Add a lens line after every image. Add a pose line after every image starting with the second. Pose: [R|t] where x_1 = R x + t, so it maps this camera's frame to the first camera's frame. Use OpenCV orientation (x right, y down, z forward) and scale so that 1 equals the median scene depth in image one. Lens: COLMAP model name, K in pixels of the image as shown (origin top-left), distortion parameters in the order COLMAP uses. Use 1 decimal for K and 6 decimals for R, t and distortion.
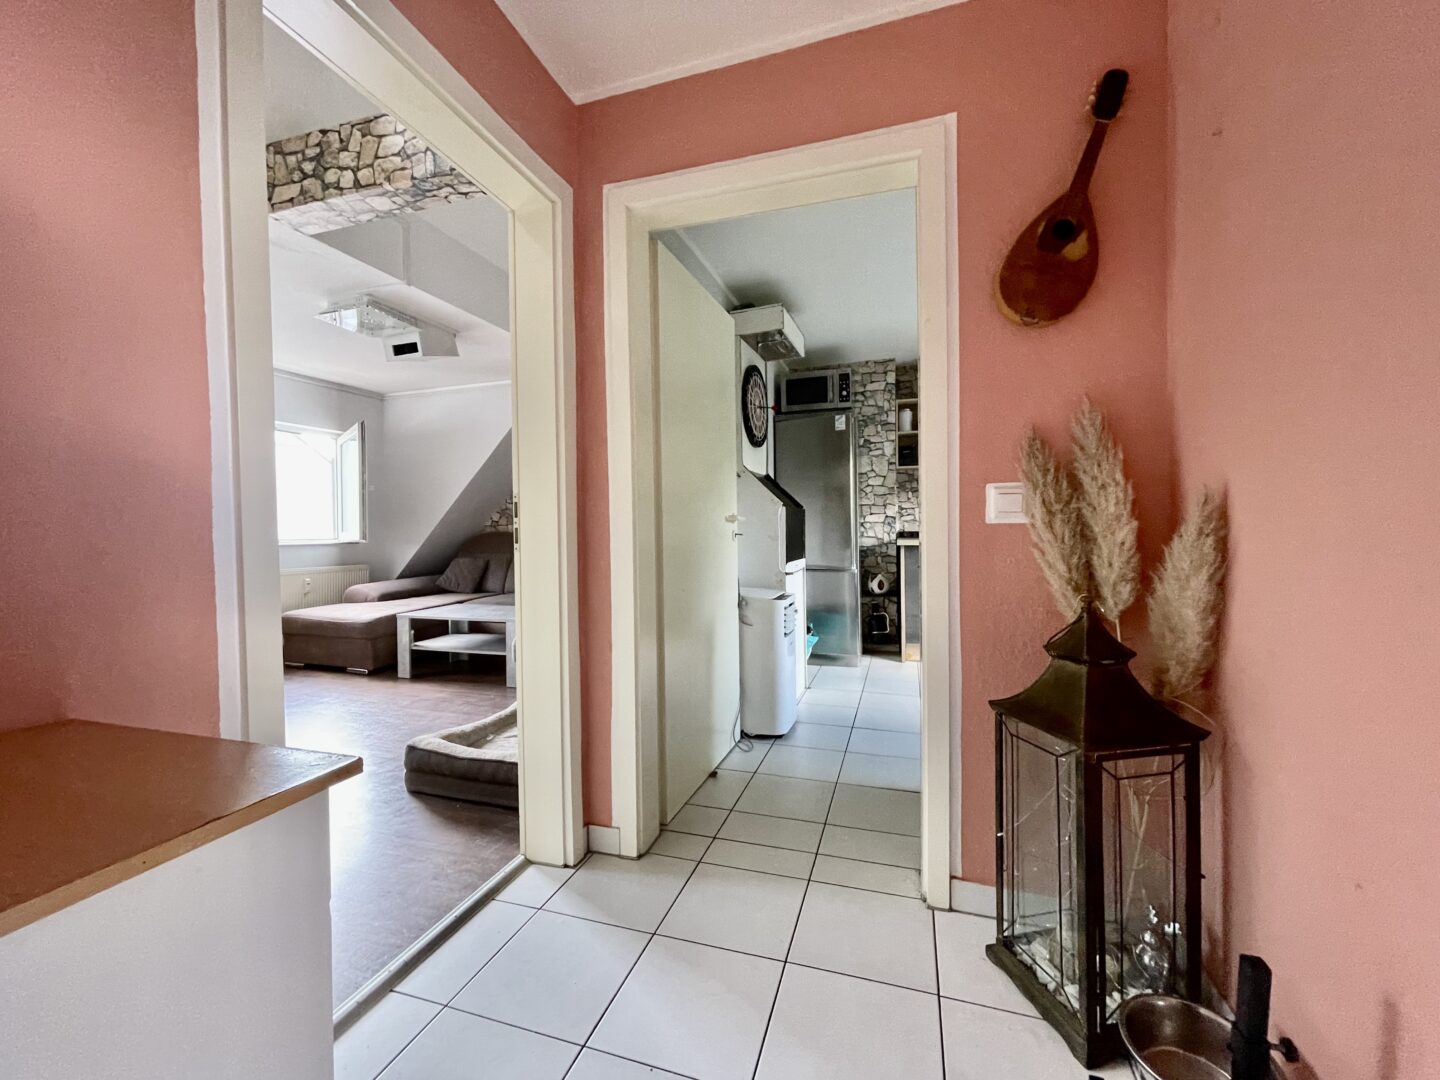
lens RADIAL K [[574.6, 0, 720.9], [0, 574.6, 536.7], [0, 0, 1]] dist [-0.016704, -0.000034]
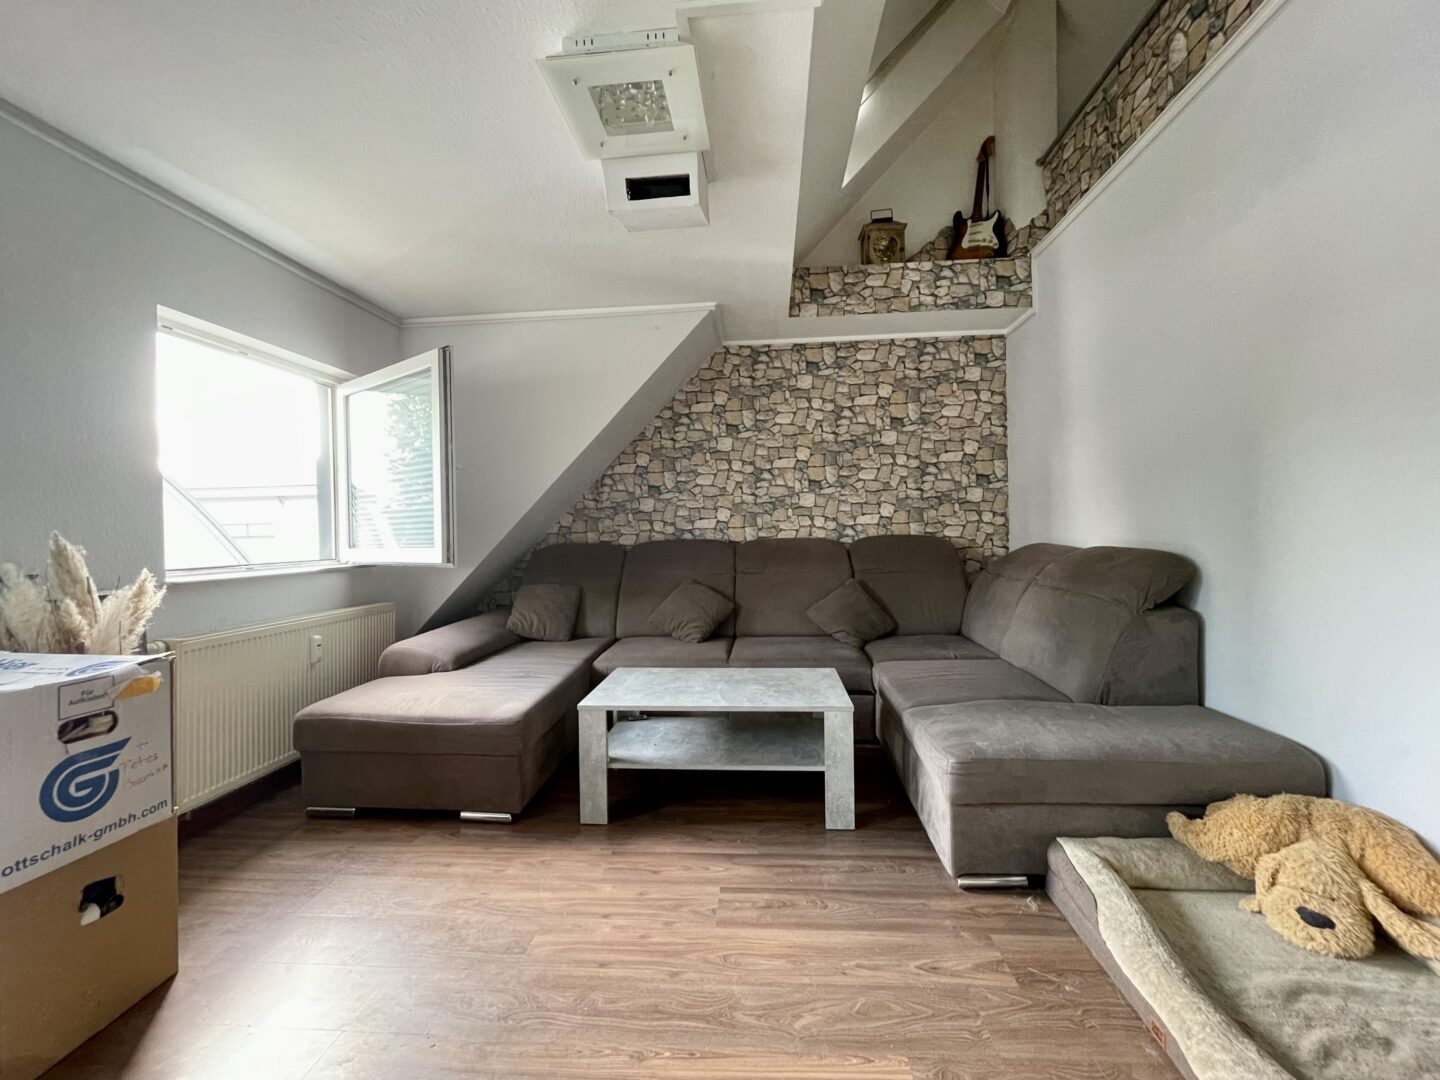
lens RADIAL K [[593.6, 0, 711.7], [0, 593.6, 538.9], [0, 0, 1]] dist [-0.002266, -0.000562]
pose [[0.977357, -0.013347, 0.211175, -0.475907], [0.013080, 0.999911, 0.002661, -0.015535], [-0.211192, 0.000161, 0.977445, 0.367567]]
